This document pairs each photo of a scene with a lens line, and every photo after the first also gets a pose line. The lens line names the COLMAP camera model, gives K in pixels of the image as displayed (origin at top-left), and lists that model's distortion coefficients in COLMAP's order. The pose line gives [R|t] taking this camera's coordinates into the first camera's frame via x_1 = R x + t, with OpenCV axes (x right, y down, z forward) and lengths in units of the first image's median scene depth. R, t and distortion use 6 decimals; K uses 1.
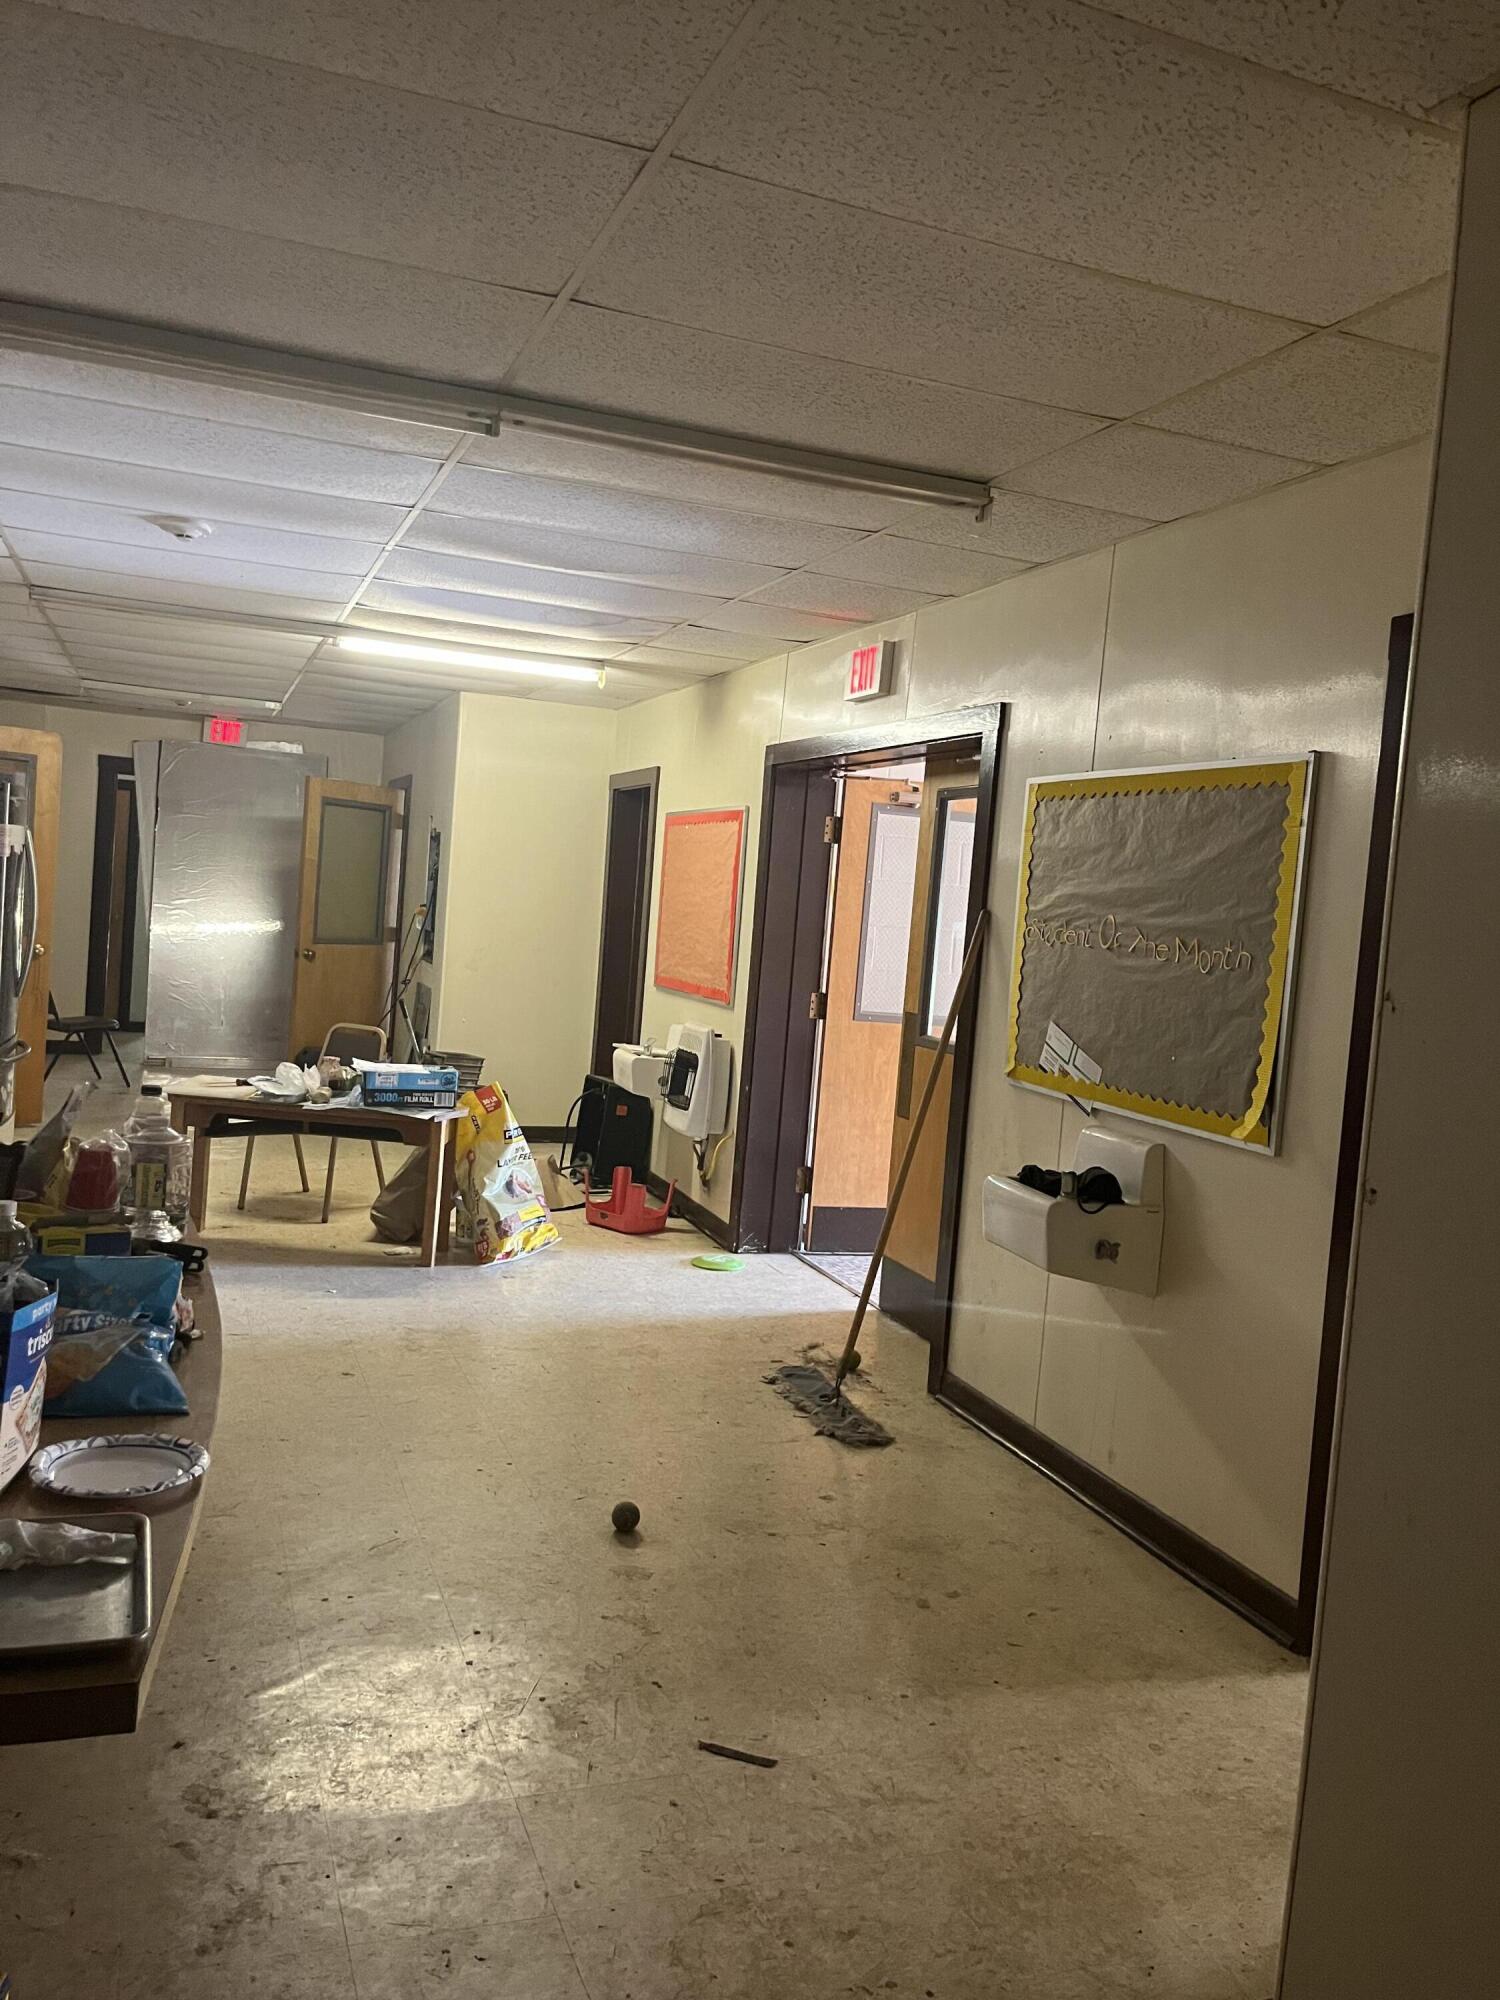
lens RADIAL K [[1590.9, 0, 748.7], [0, 1590.9, 992.0], [0, 0, 1]] dist [0.081379, -0.118947]
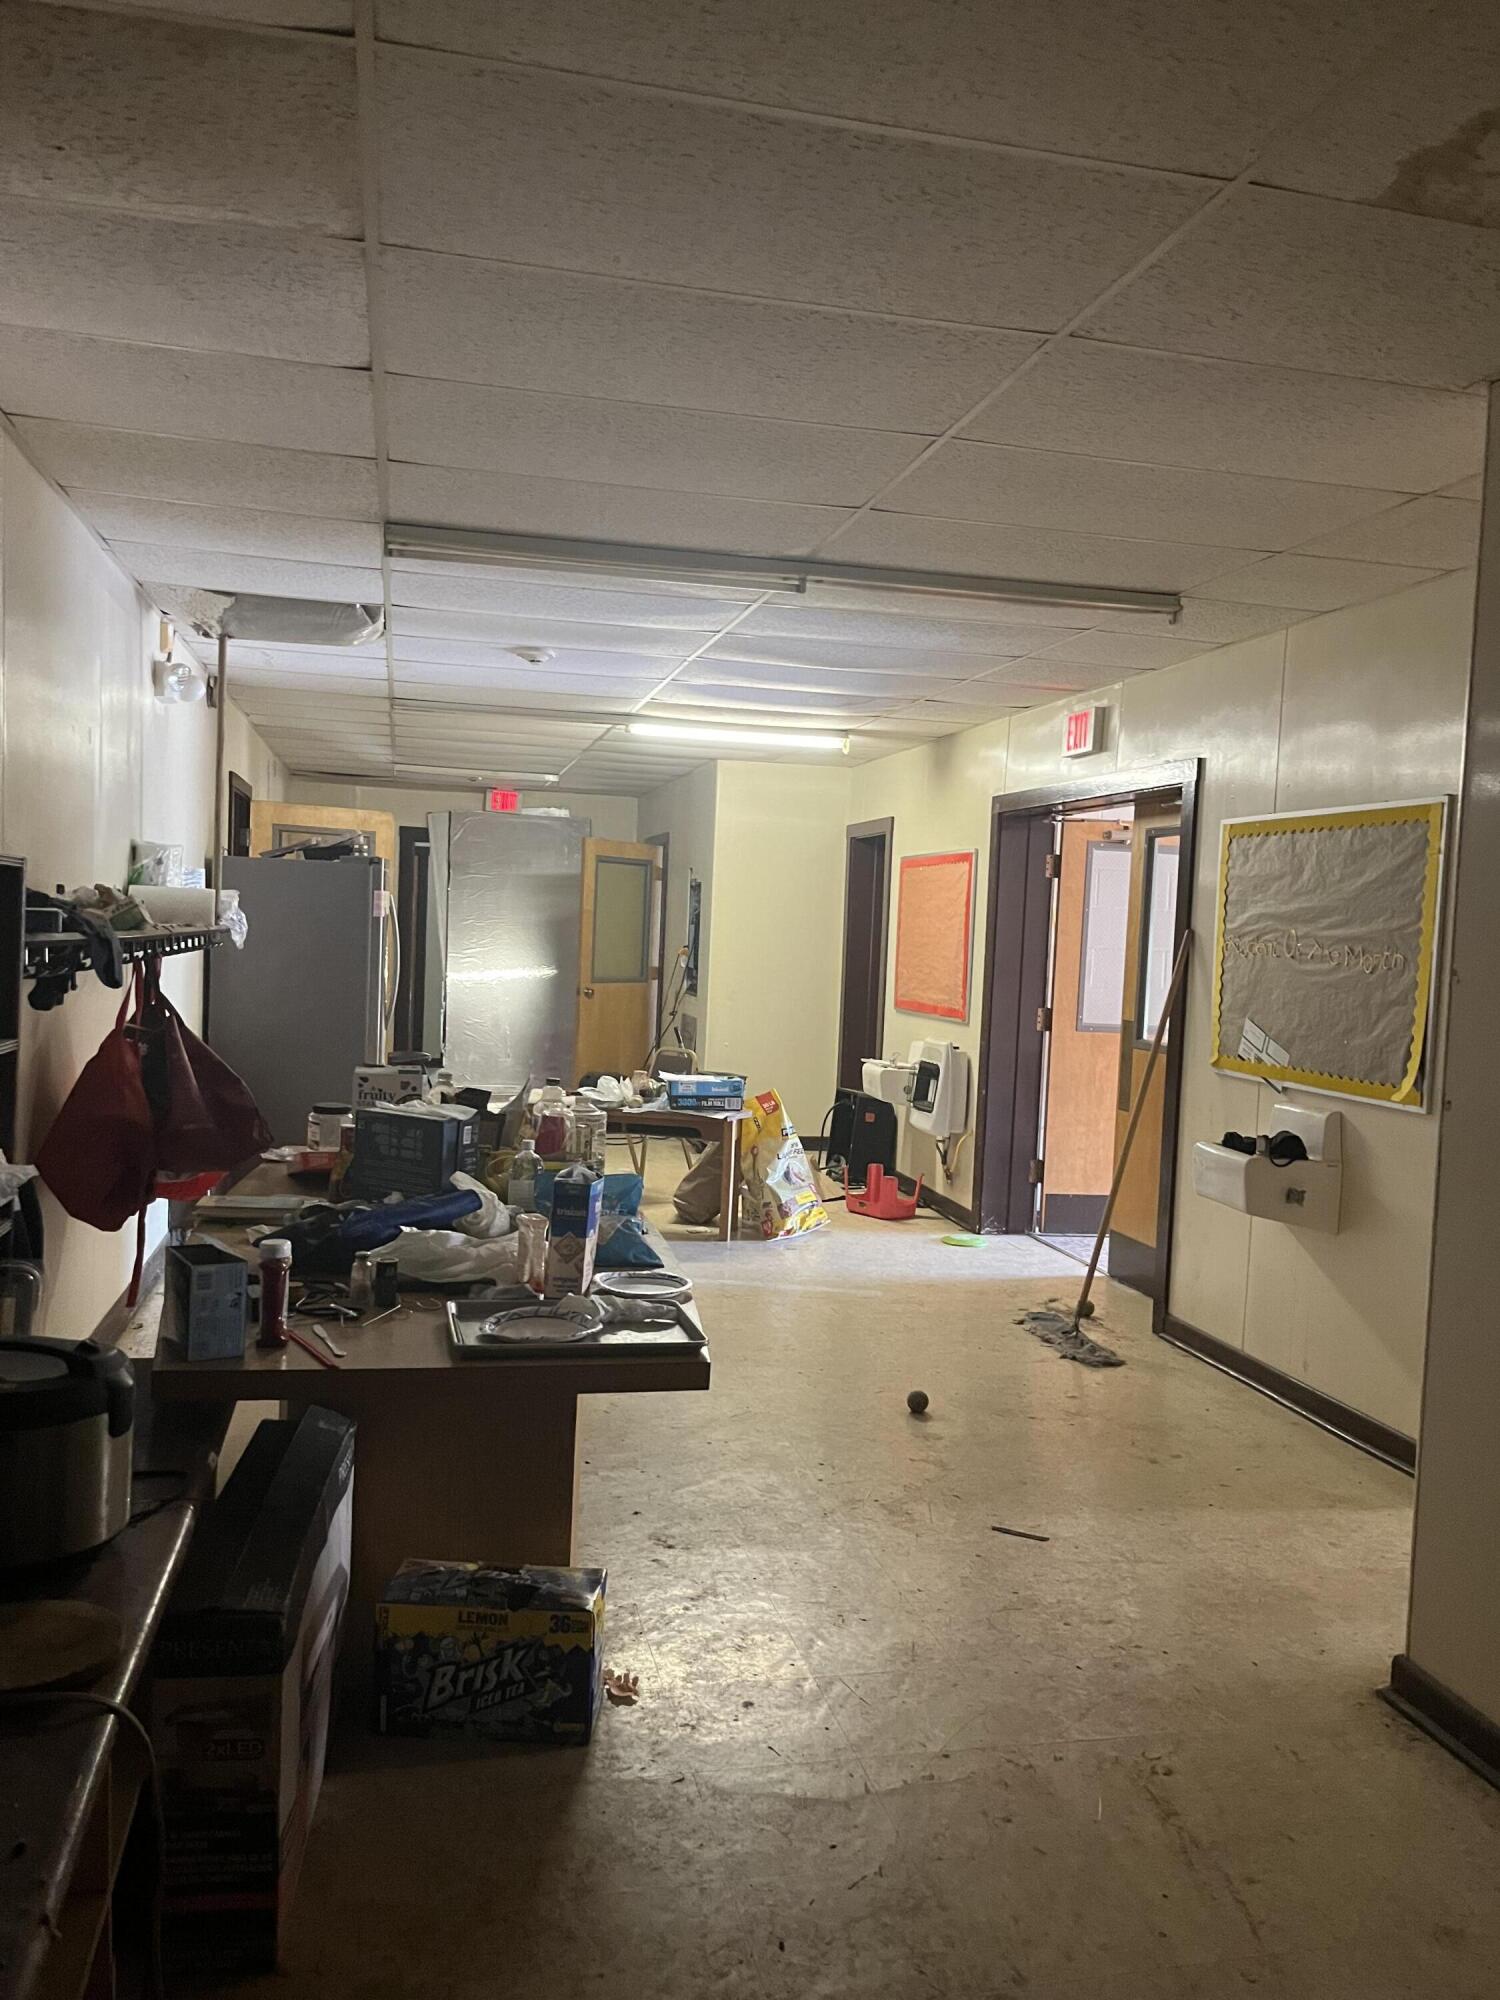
lens RADIAL K [[1590.9, 0, 746.0], [0, 1590.9, 1012.6], [0, 0, 1]] dist [0.081379, -0.118947]
pose [[0.991037, -0.028900, -0.130426, -0.026492], [0.027516, 0.999544, -0.012397, 0.016352], [0.130725, 0.008697, 0.991381, -0.233873]]
